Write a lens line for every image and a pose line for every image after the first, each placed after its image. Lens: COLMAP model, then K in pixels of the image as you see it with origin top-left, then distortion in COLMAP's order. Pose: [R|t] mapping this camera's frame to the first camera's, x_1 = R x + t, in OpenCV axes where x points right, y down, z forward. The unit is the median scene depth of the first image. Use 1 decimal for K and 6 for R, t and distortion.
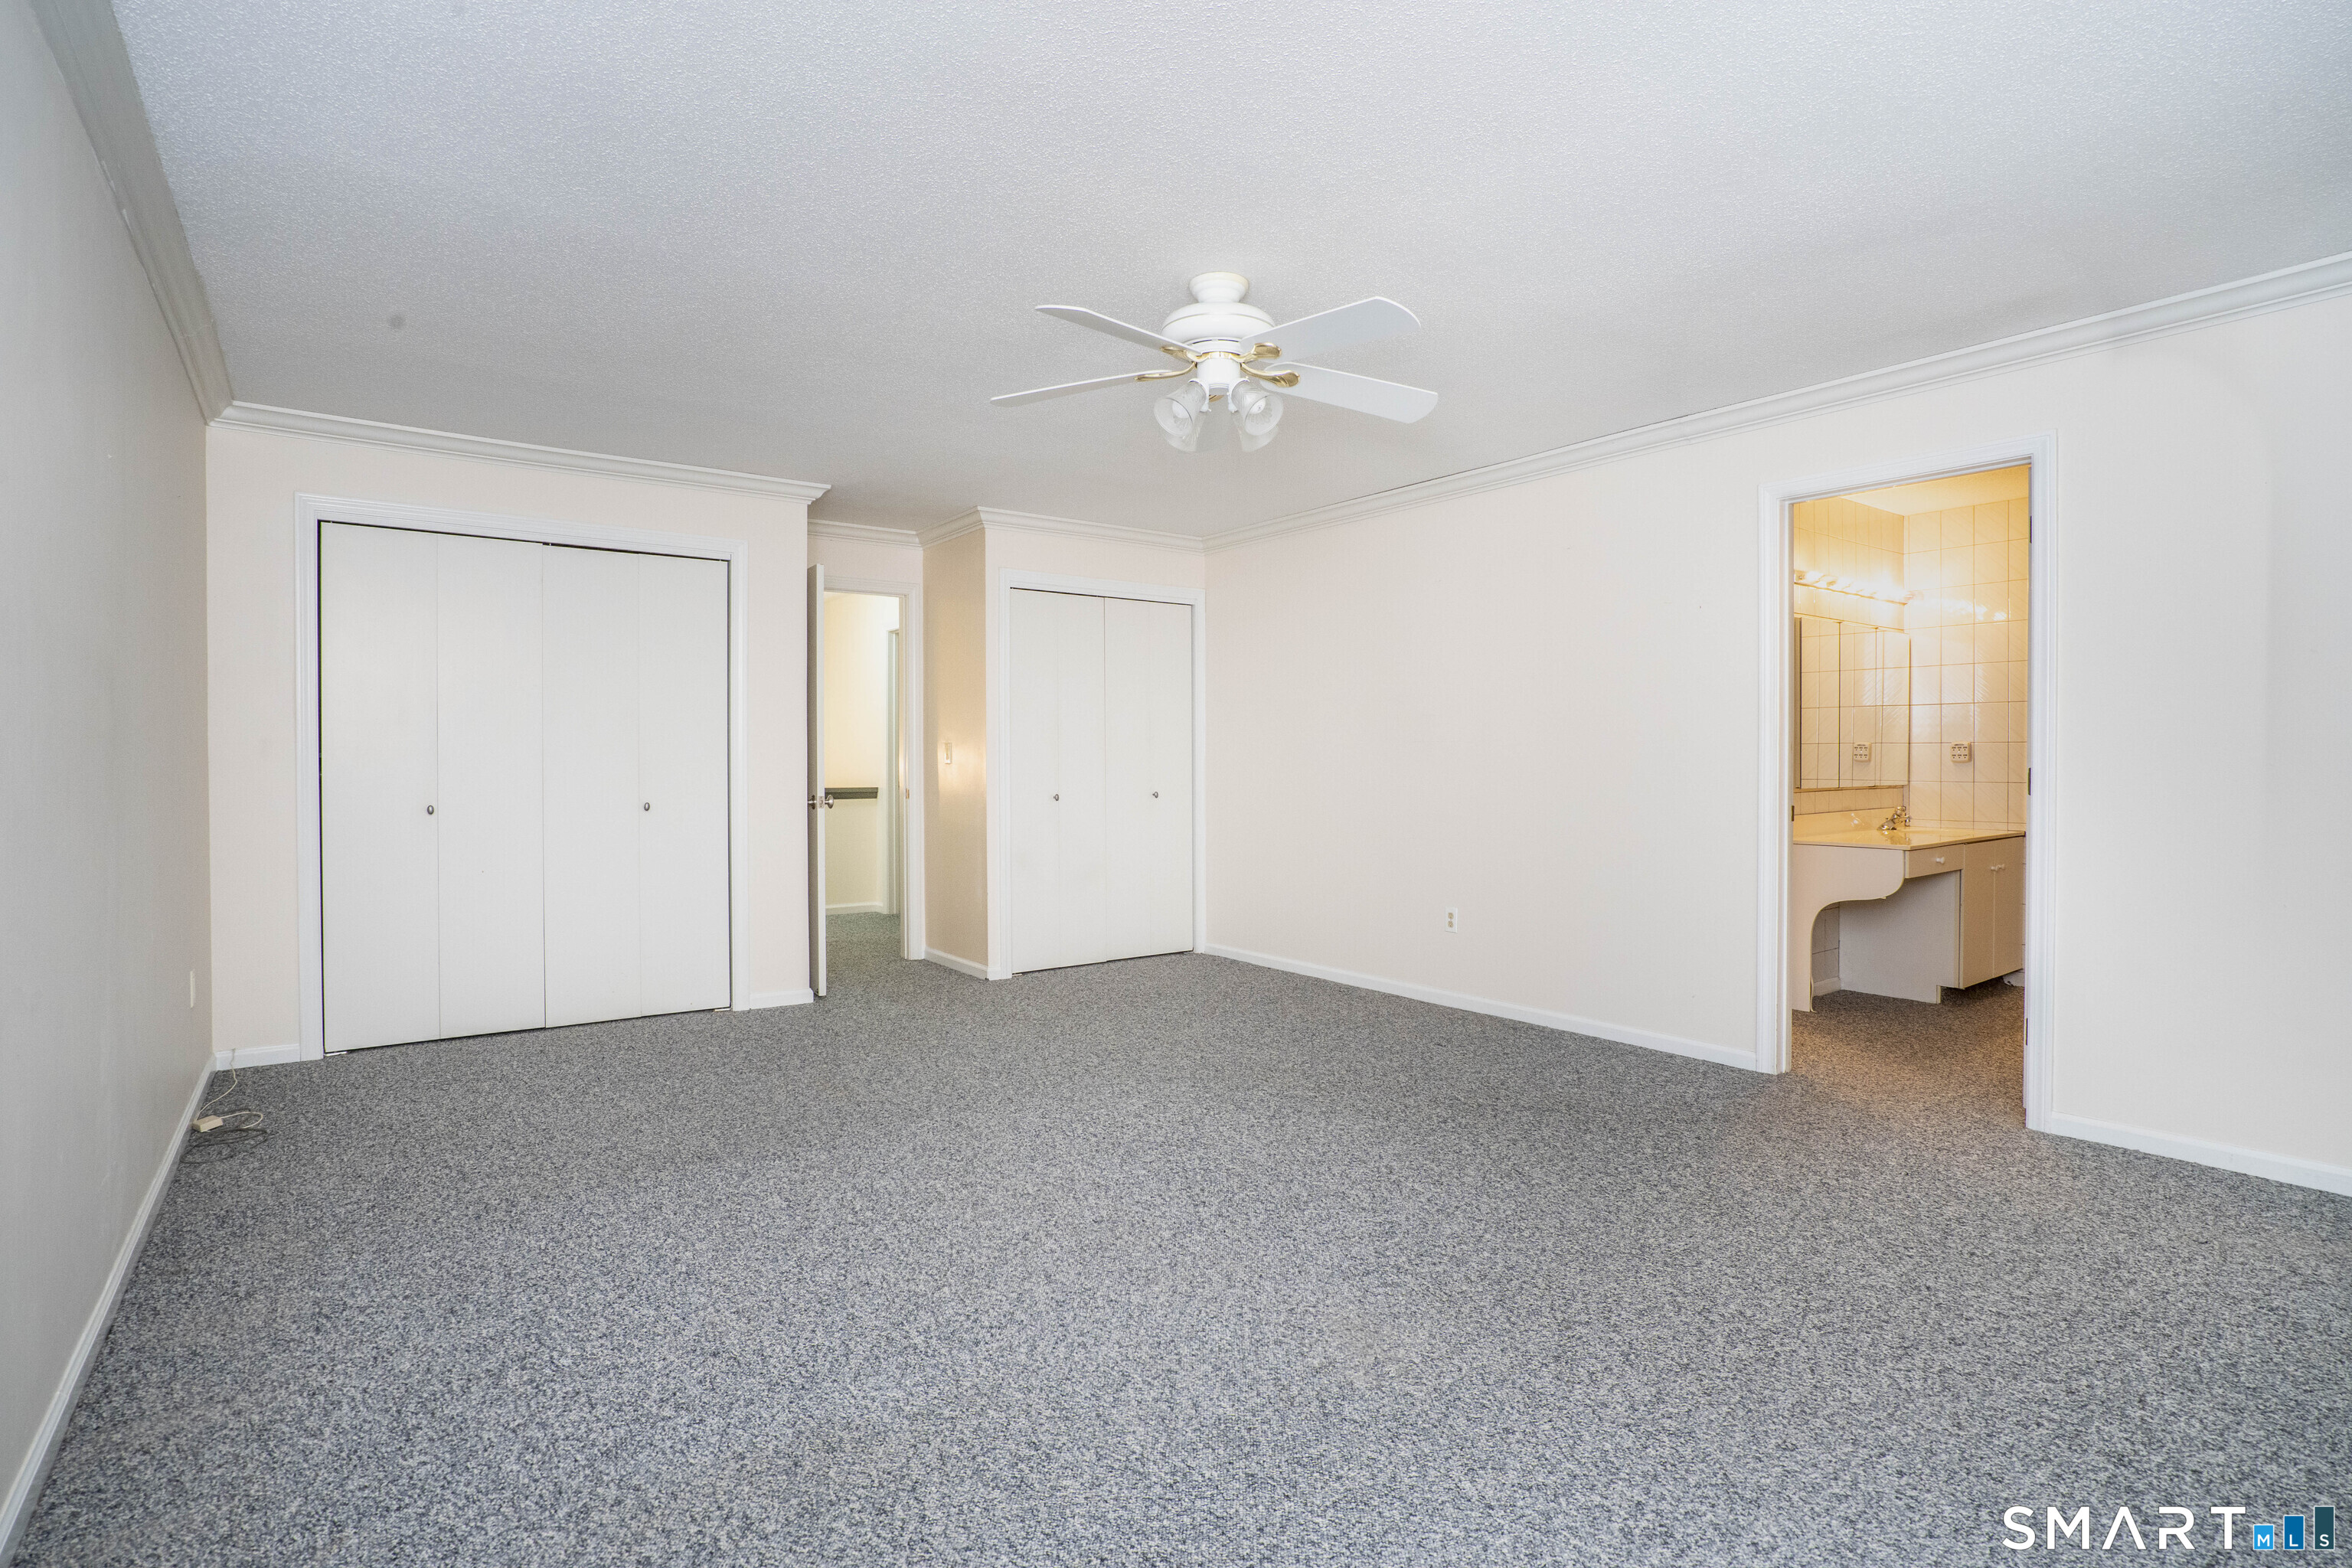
lens RADIAL K [[1193.7, 0, 1183.8], [0, 1193.7, 774.2], [0, 0, 1]] dist [-0.040731, 0.001872]
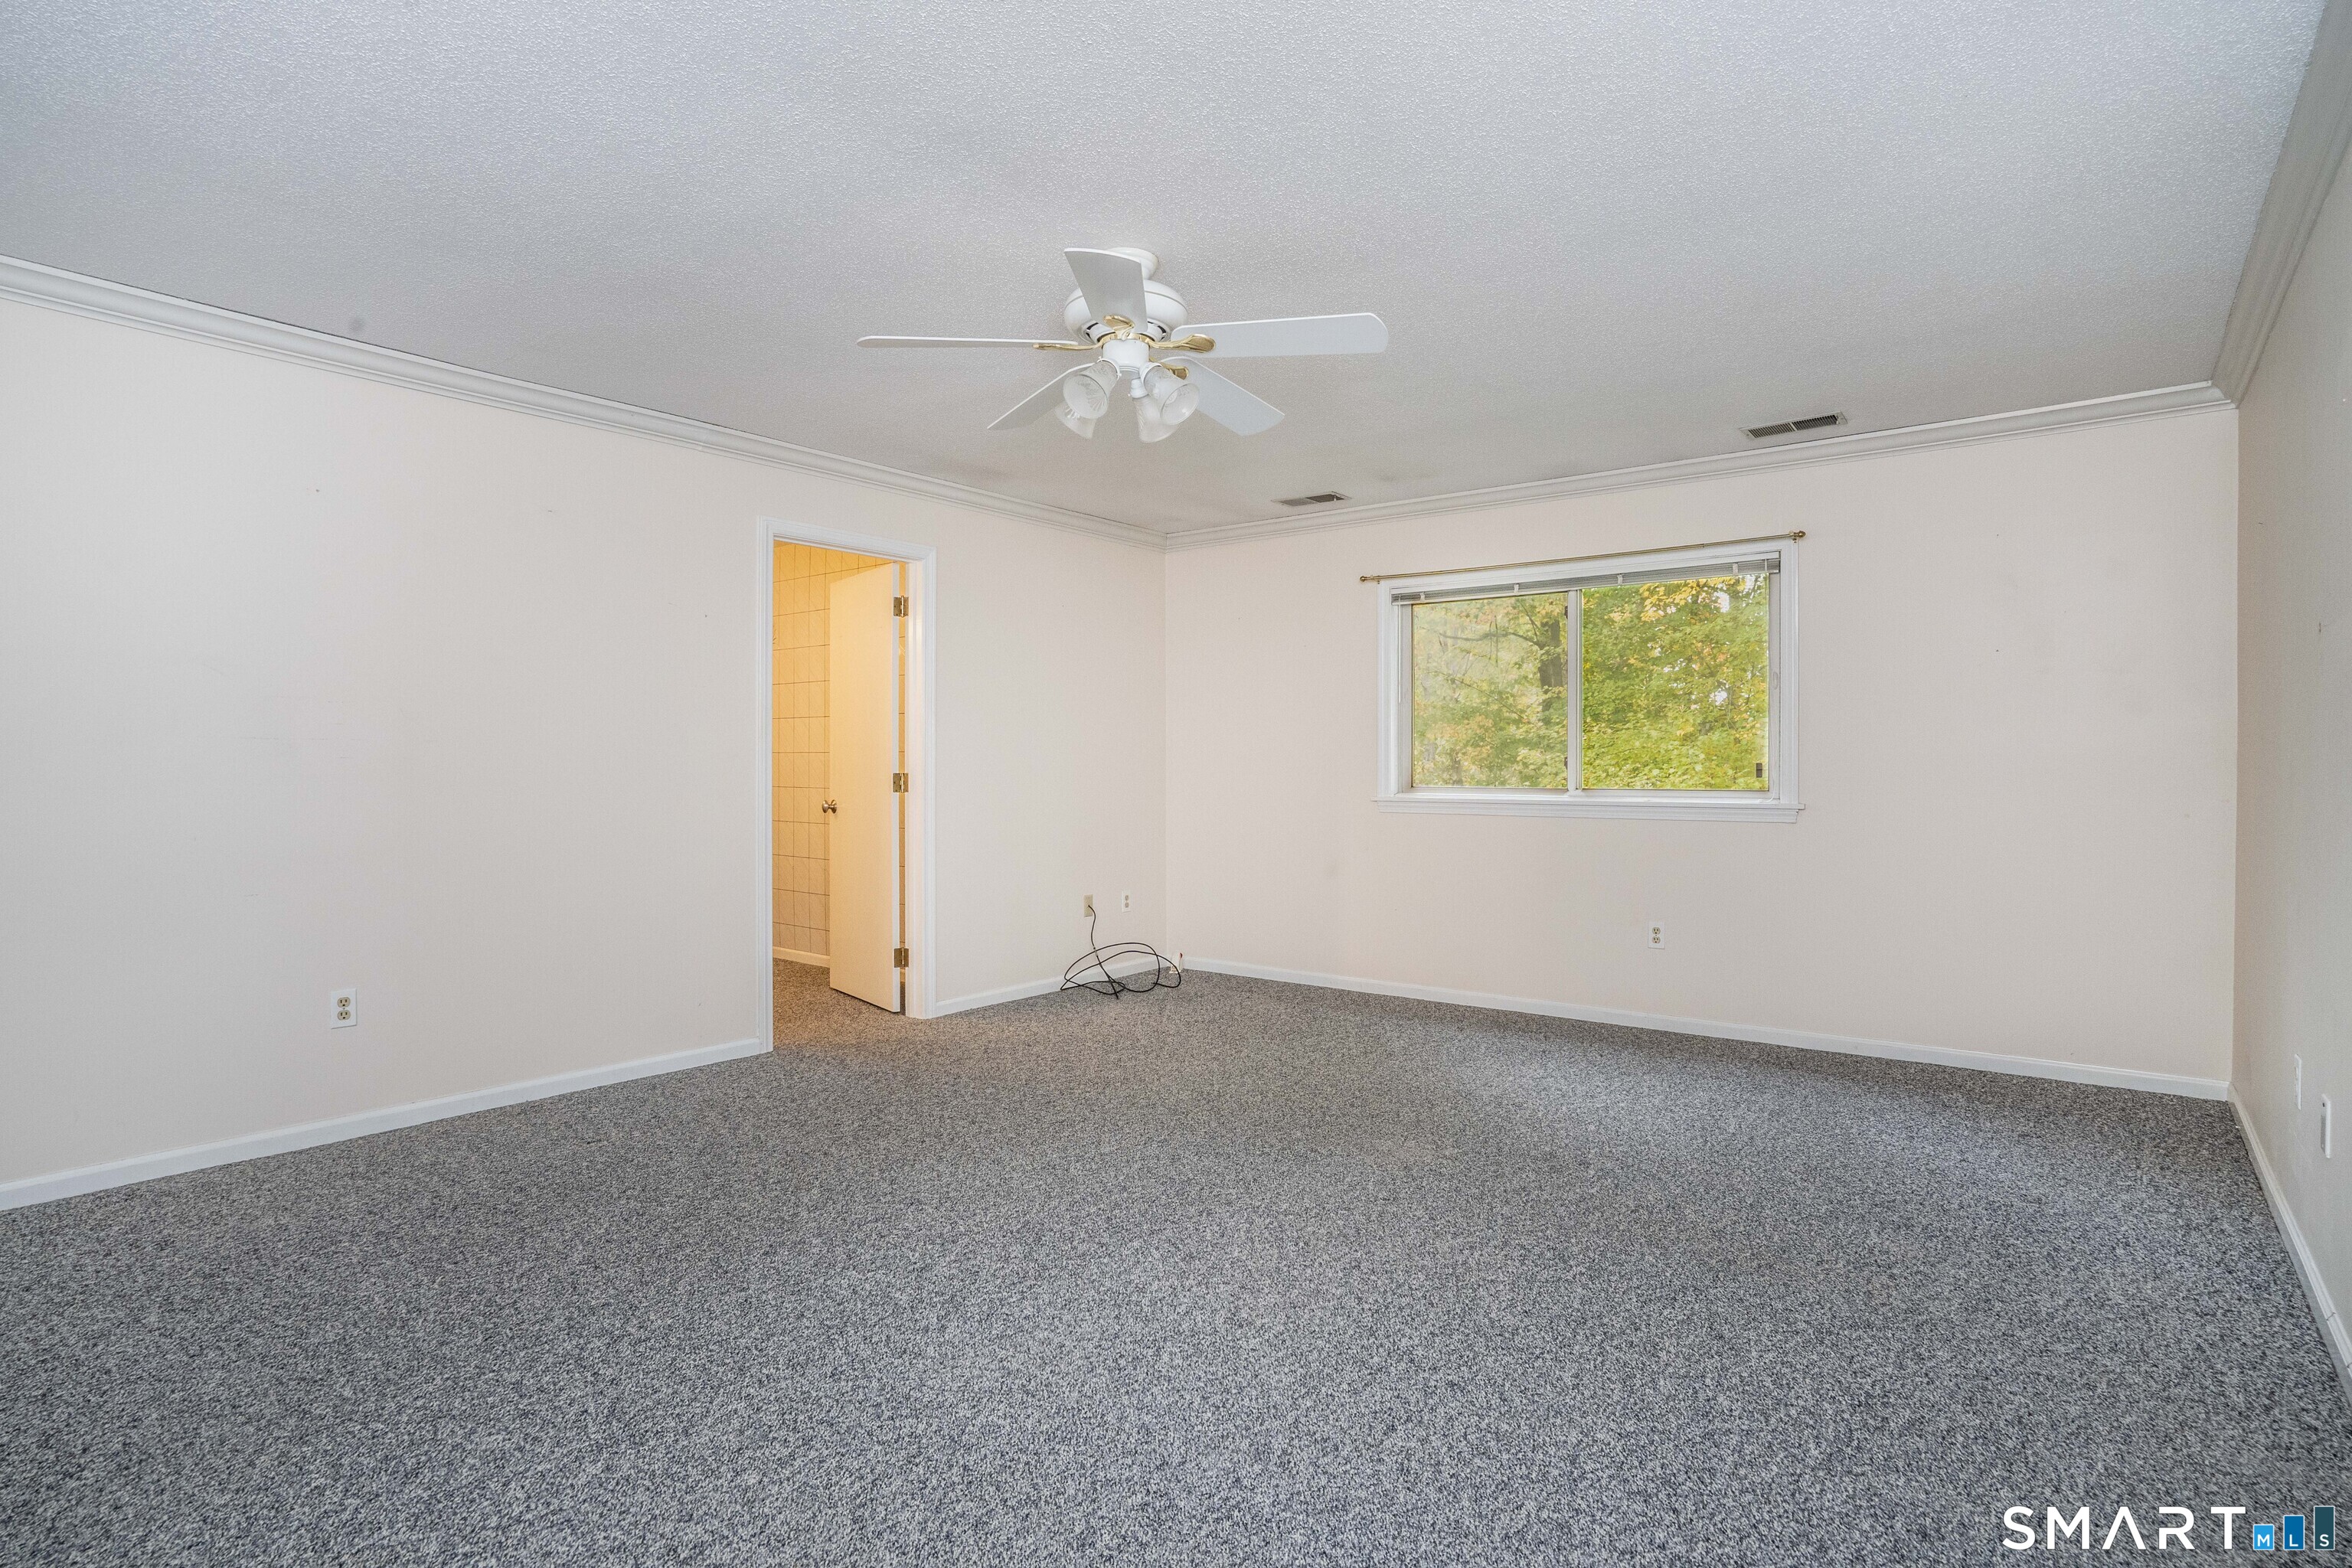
lens RADIAL K [[1193.7, 0, 1183.1], [0, 1193.7, 785.7], [0, 0, 1]] dist [-0.040731, 0.001872]
pose [[-0.284048, -0.010889, 0.958748, -1.169034], [0.009257, 0.999858, 0.014099, -0.013442], [-0.958765, 0.012880, -0.283907, 1.624734]]
